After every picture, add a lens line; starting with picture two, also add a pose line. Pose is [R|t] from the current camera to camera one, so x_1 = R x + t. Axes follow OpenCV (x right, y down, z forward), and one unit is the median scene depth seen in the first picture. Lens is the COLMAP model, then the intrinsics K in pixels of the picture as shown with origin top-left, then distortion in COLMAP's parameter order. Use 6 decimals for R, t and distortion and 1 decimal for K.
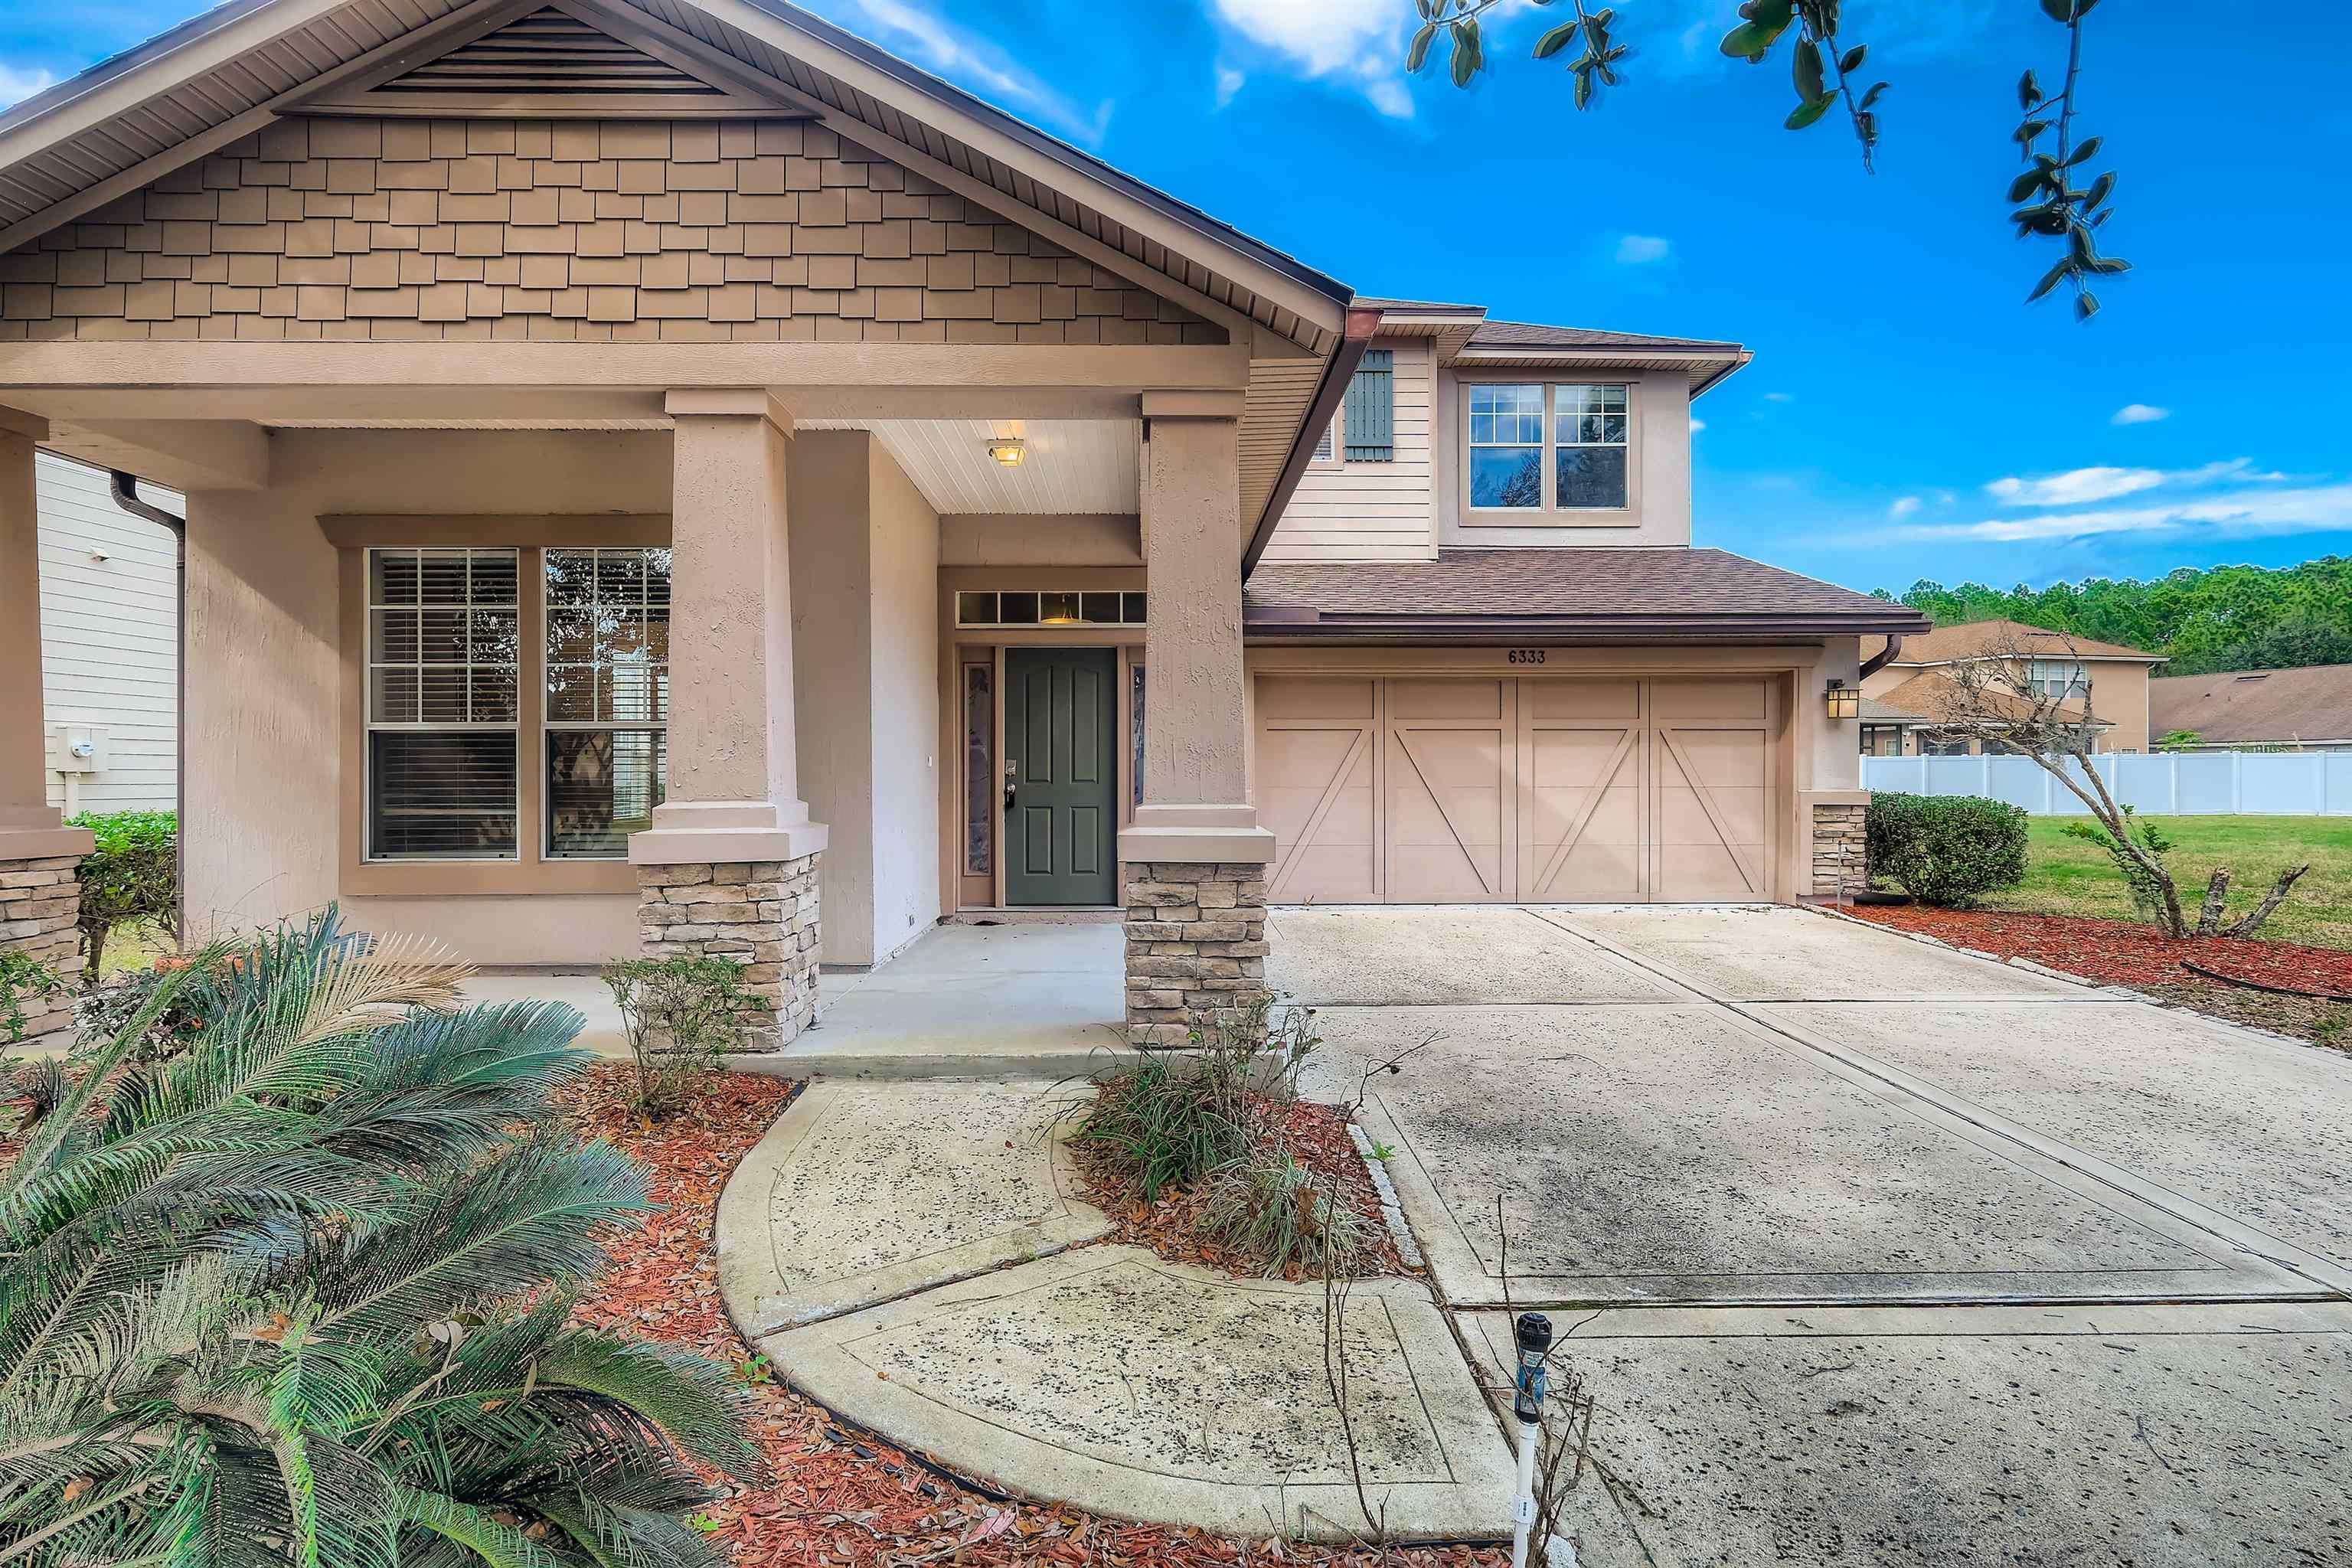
lens RADIAL K [[1207.5, 0, 1172.9], [0, 1207.5, 774.0], [0, 0, 1]] dist [0.000390, 0.000135]
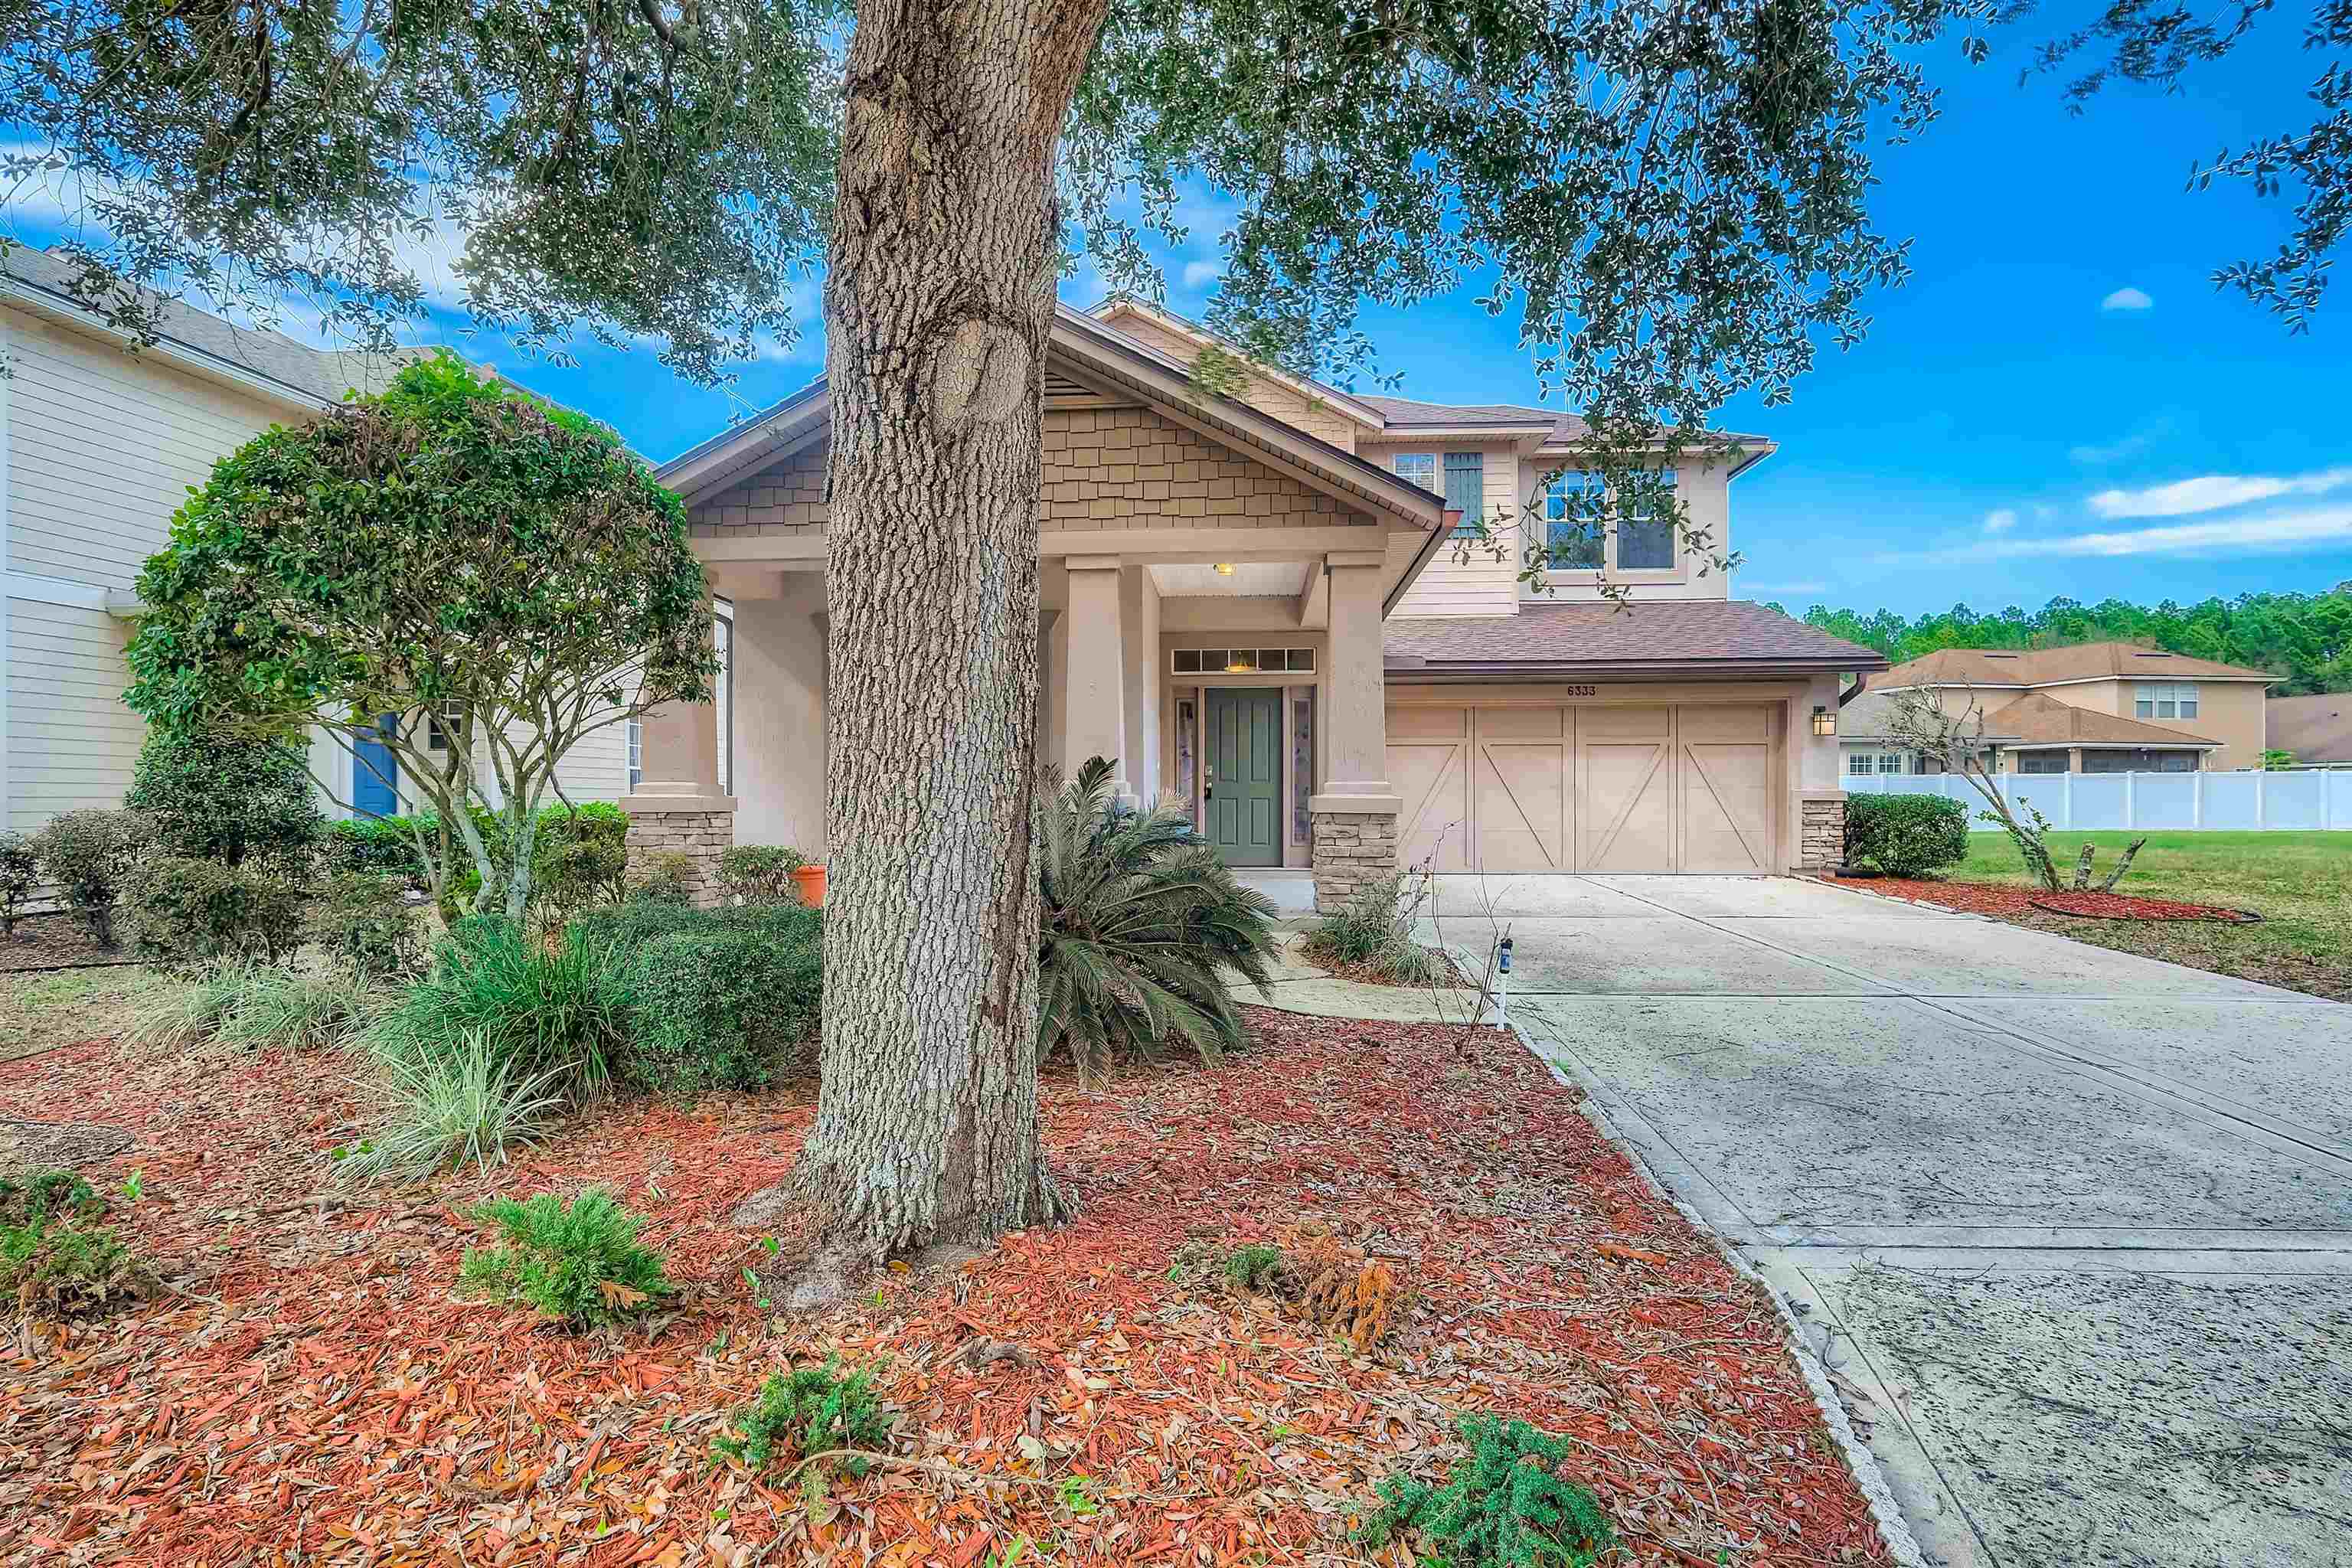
lens RADIAL K [[1177.3, 0, 1155.7], [0, 1177.3, 789.6], [0, 0, 1]] dist [-0.000929, 0.001011]
pose [[0.994906, 0.001441, -0.100798, -0.048692], [-0.002061, 0.999980, -0.006051, 0.022756], [0.100787, 0.006228, 0.994889, -0.364785]]
